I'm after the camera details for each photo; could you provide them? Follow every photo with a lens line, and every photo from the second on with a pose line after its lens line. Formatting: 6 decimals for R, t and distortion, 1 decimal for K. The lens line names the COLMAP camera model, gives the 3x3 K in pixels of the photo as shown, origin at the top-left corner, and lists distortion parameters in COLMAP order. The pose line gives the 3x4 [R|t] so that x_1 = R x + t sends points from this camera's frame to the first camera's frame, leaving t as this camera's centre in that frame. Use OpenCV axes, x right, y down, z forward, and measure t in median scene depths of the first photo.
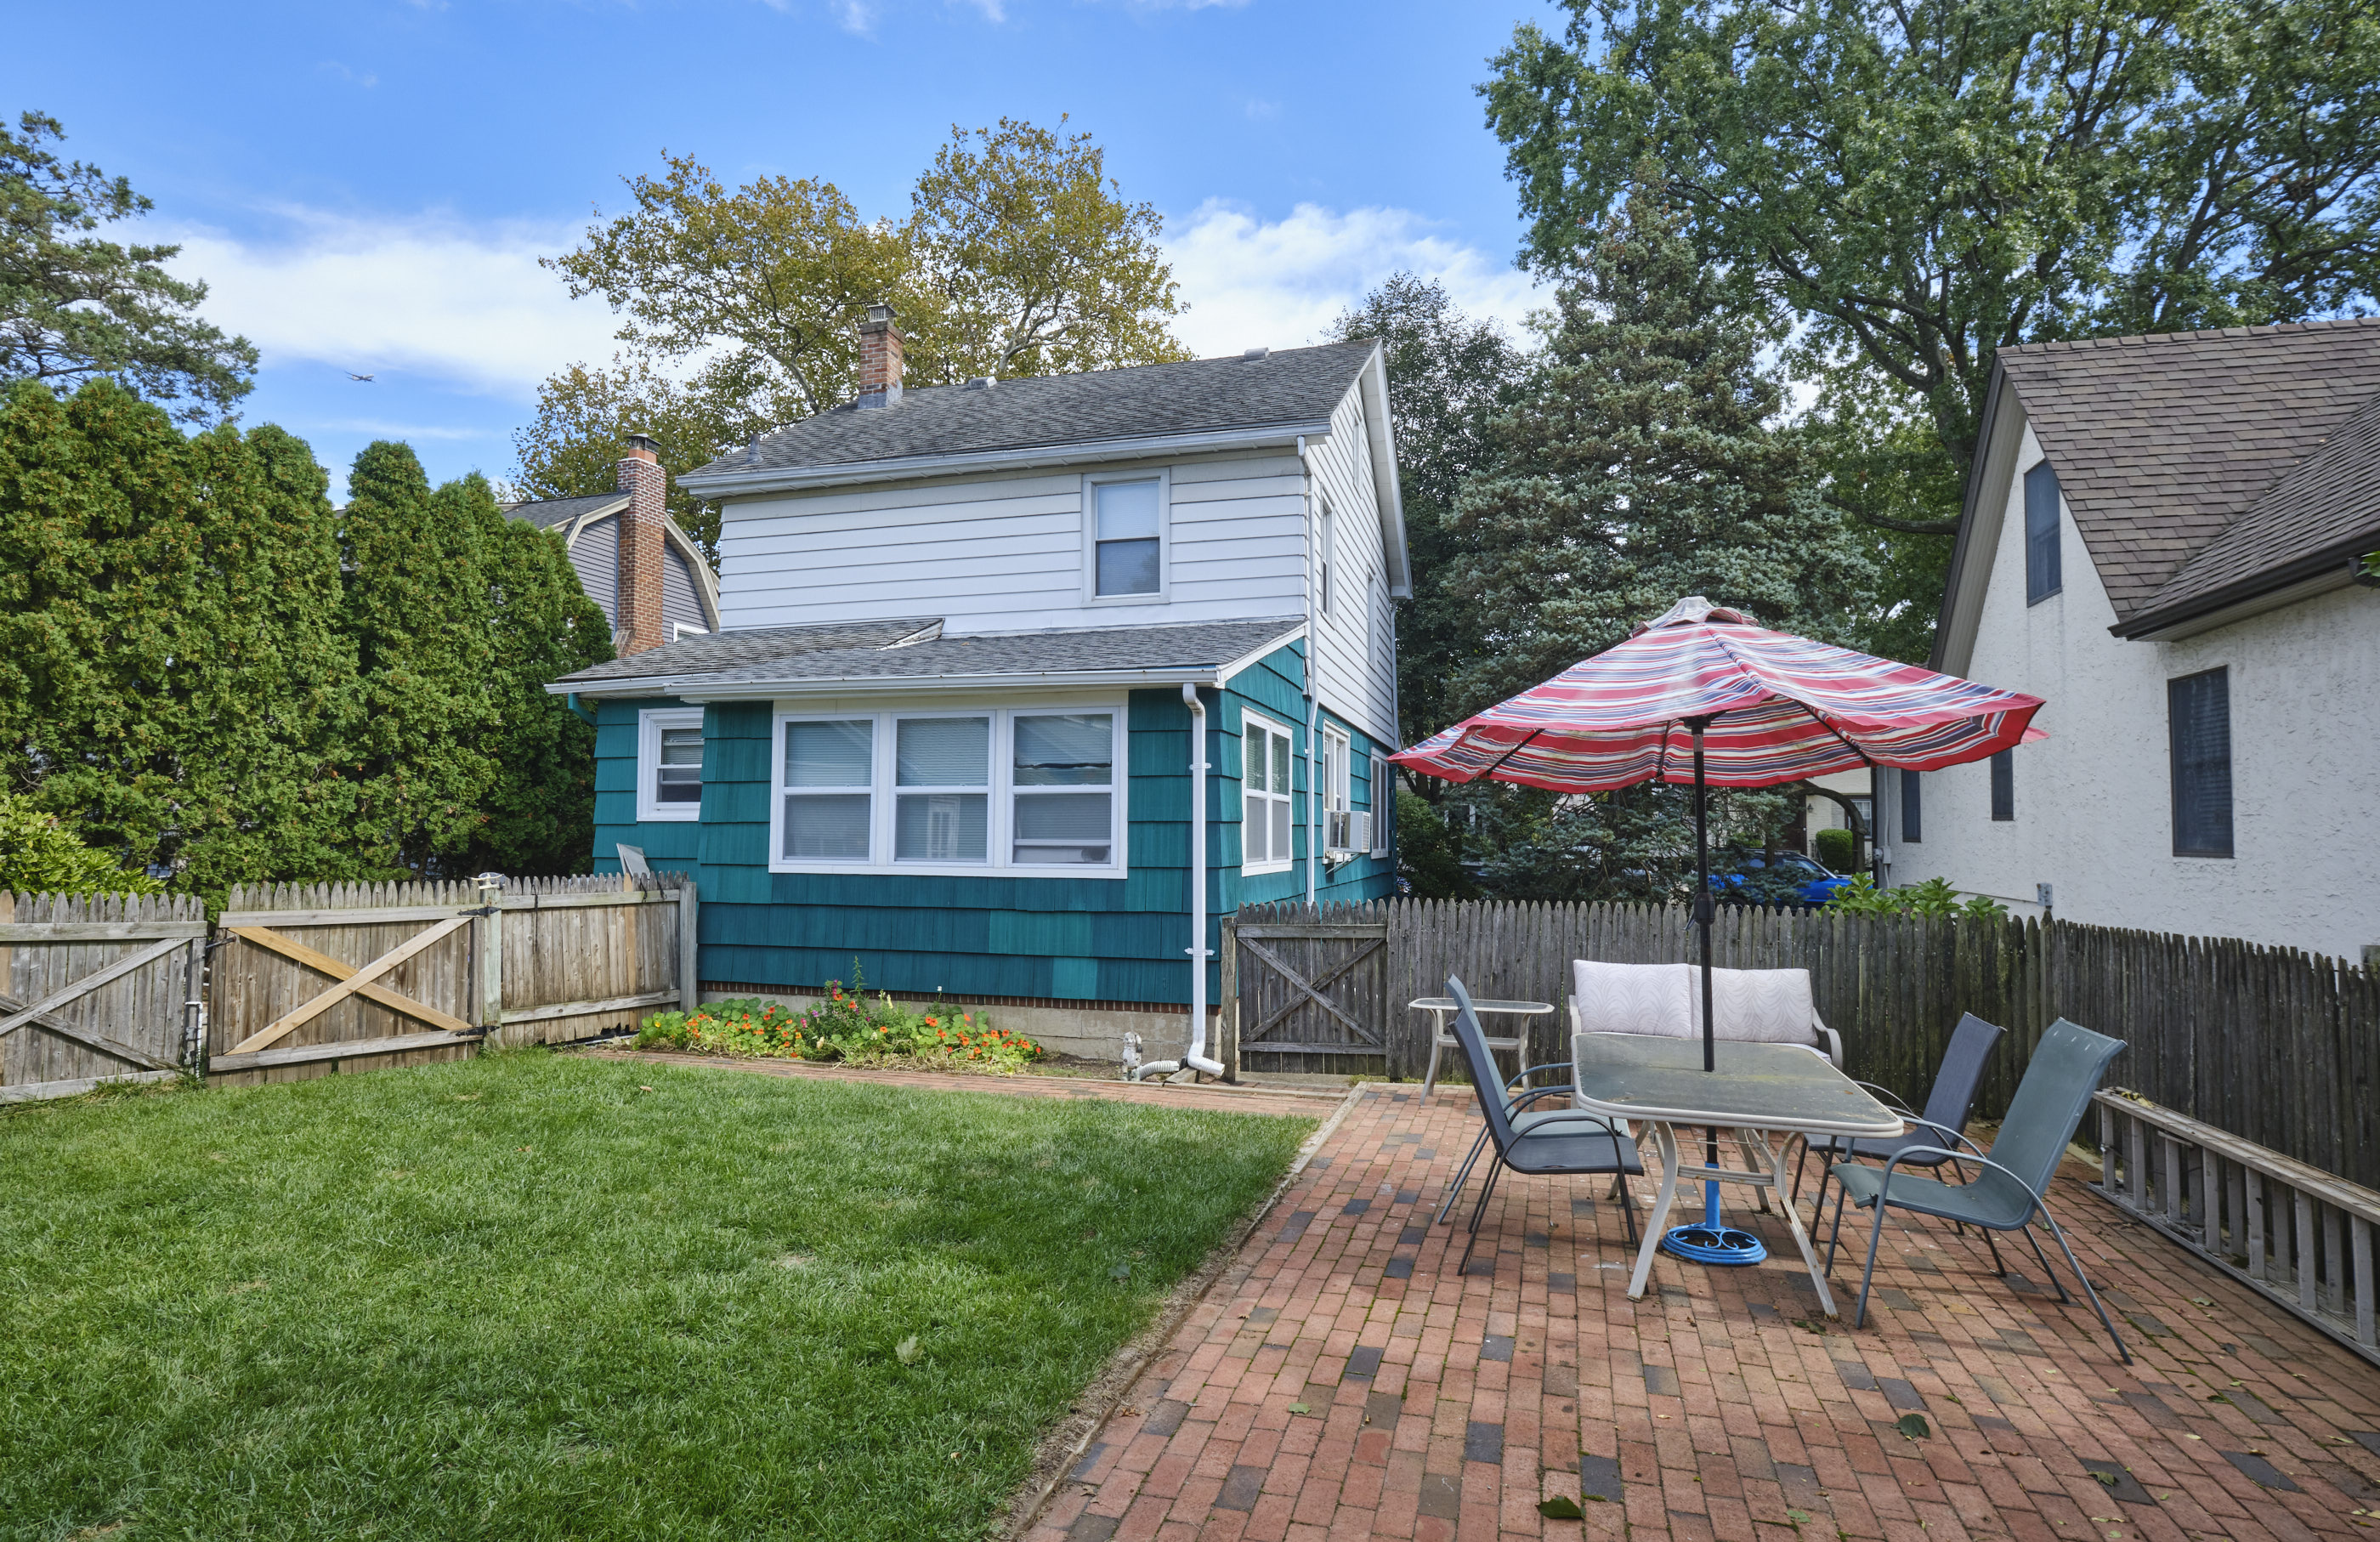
lens RADIAL K [[1213.5, 0, 1197.2], [0, 1213.5, 778.8], [0, 0, 1]] dist [-0.005119, -0.000311]
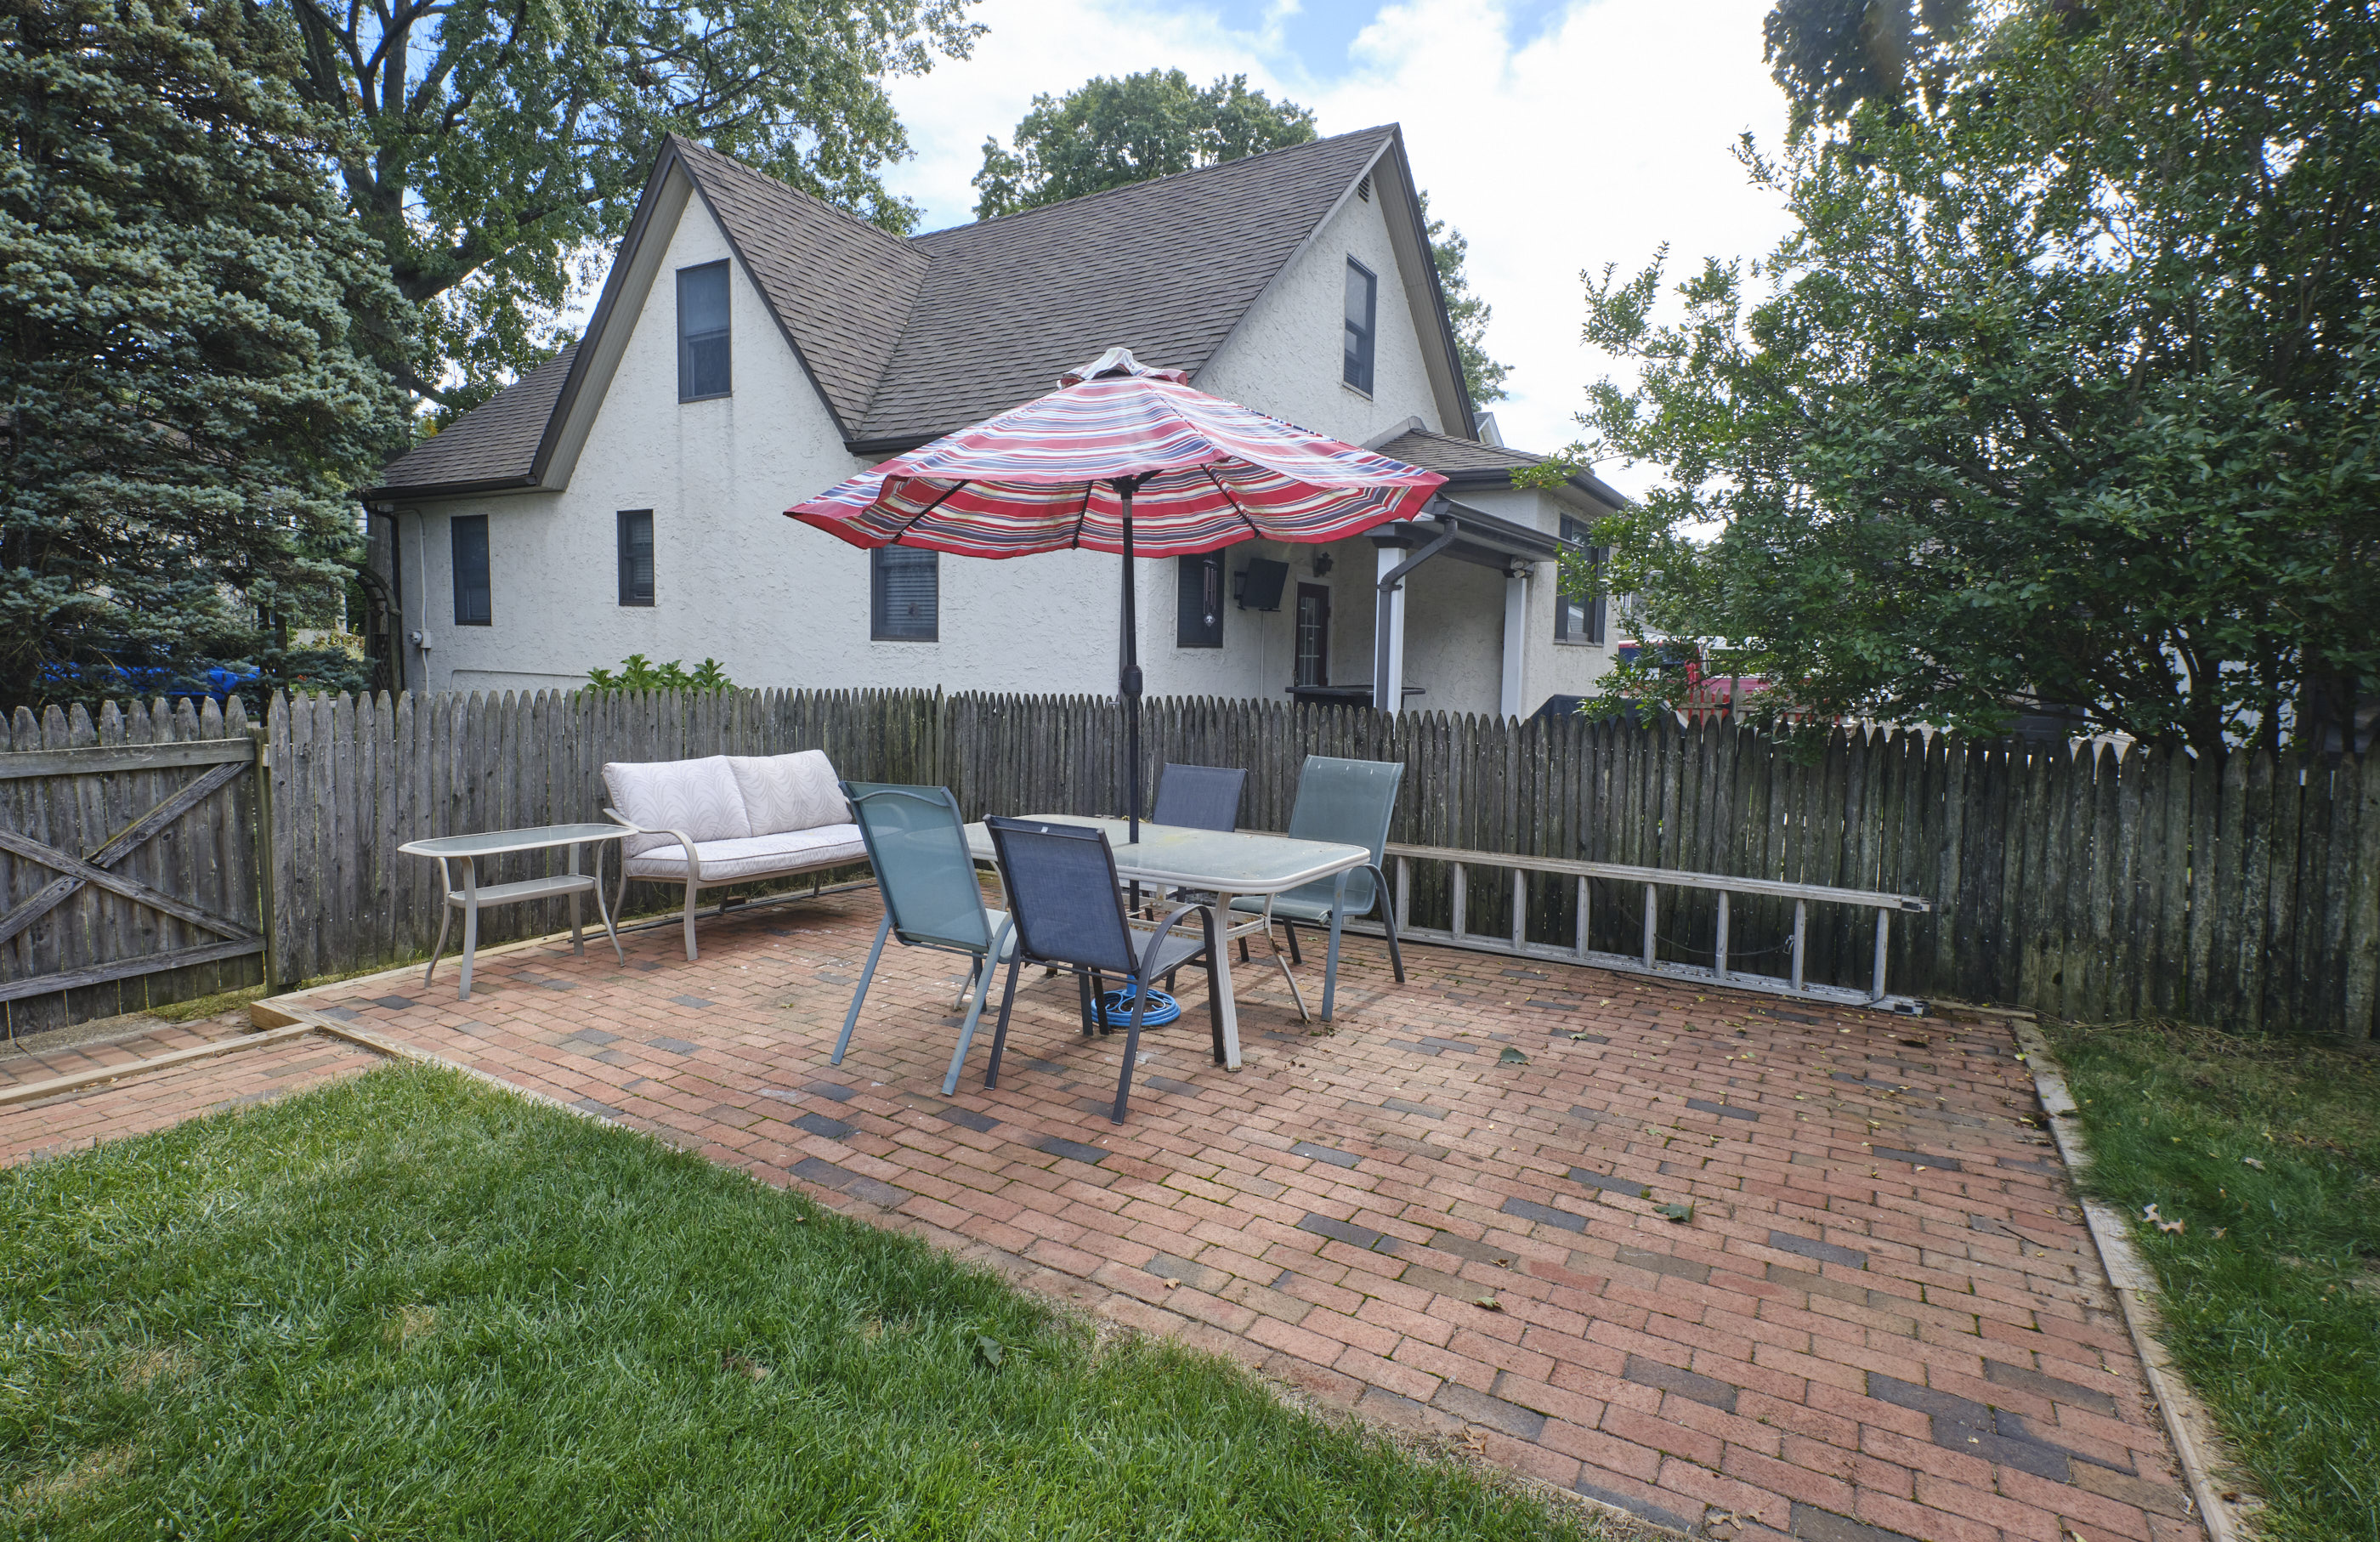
lens RADIAL K [[1149.3, 0, 1186.9], [0, 1149.3, 747.9], [0, 0, 1]] dist [0.013513, -0.000208]
pose [[0.259593, -0.079833, 0.962413, -0.256960], [-0.067845, 0.992607, 0.100638, 0.034193], [-0.963332, -0.091419, 0.252258, 0.388490]]
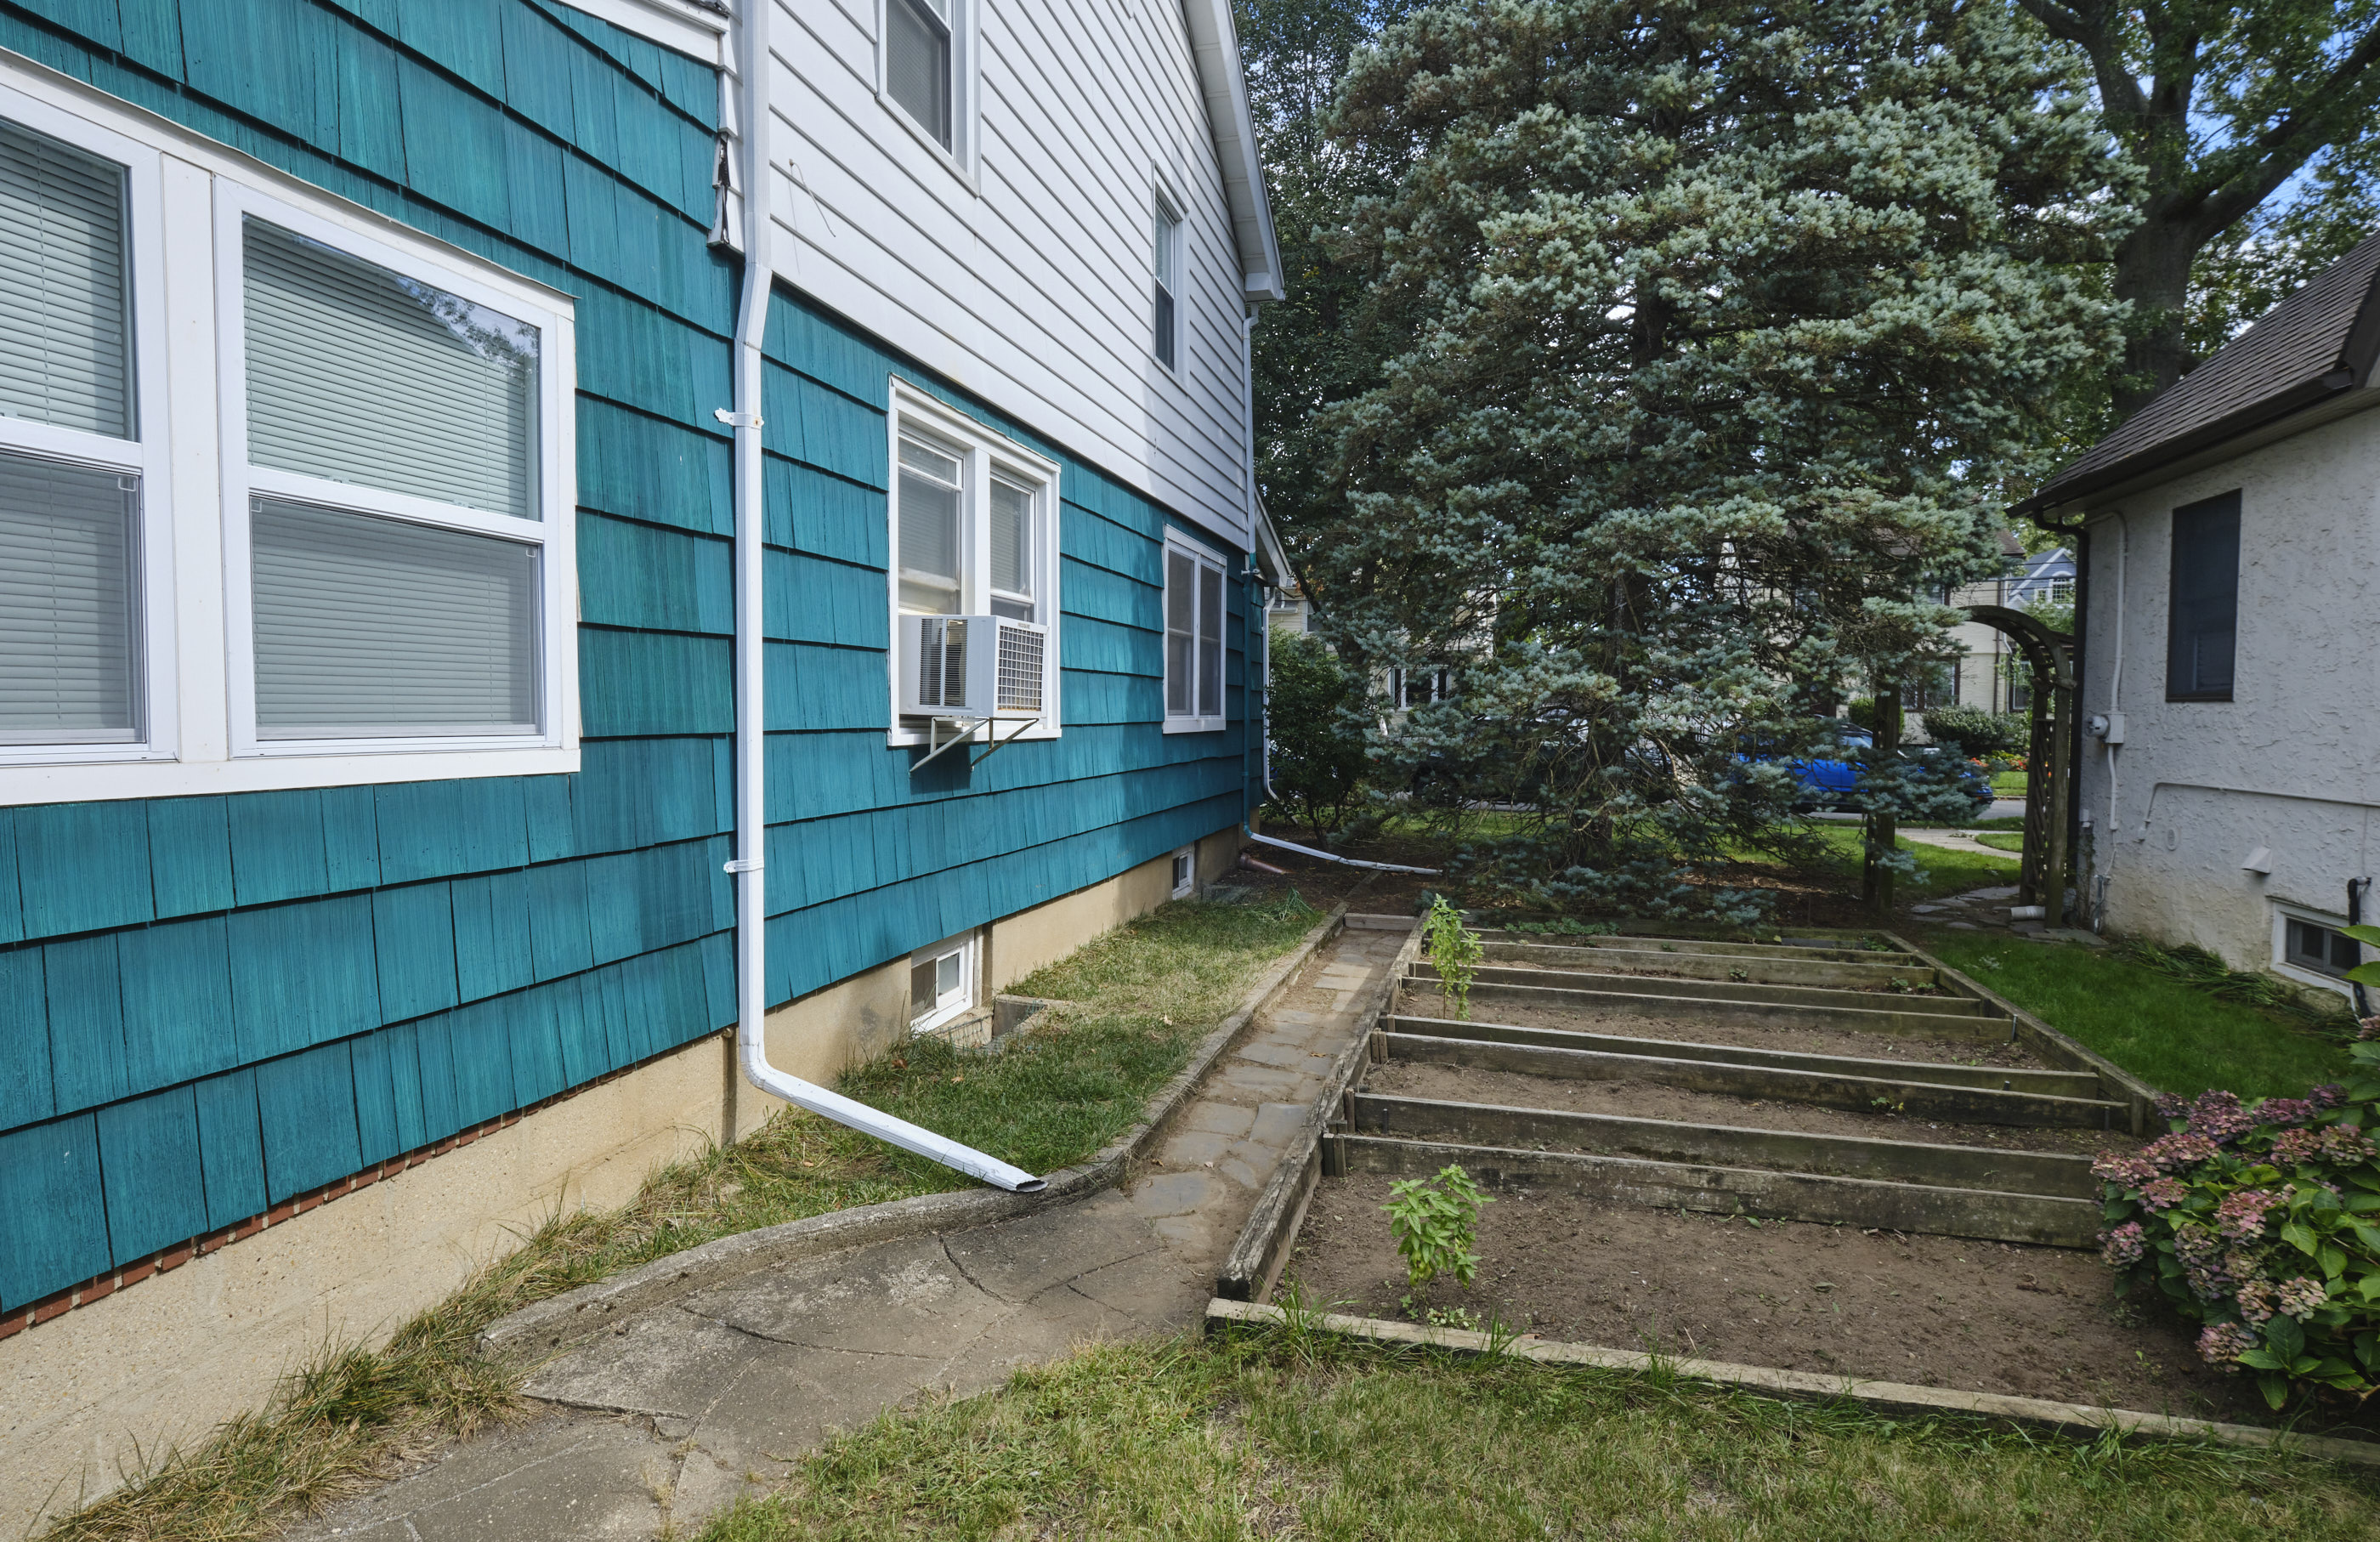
lens RADIAL K [[1213.5, 0, 1197.2], [0, 1213.5, 778.8], [0, 0, 1]] dist [-0.005119, -0.000311]
pose [[0.999930, -0.005693, 0.010337, 0.286487], [0.004657, 0.995213, 0.097618, 0.060197], [-0.010843, -0.097563, 0.995170, 0.867655]]
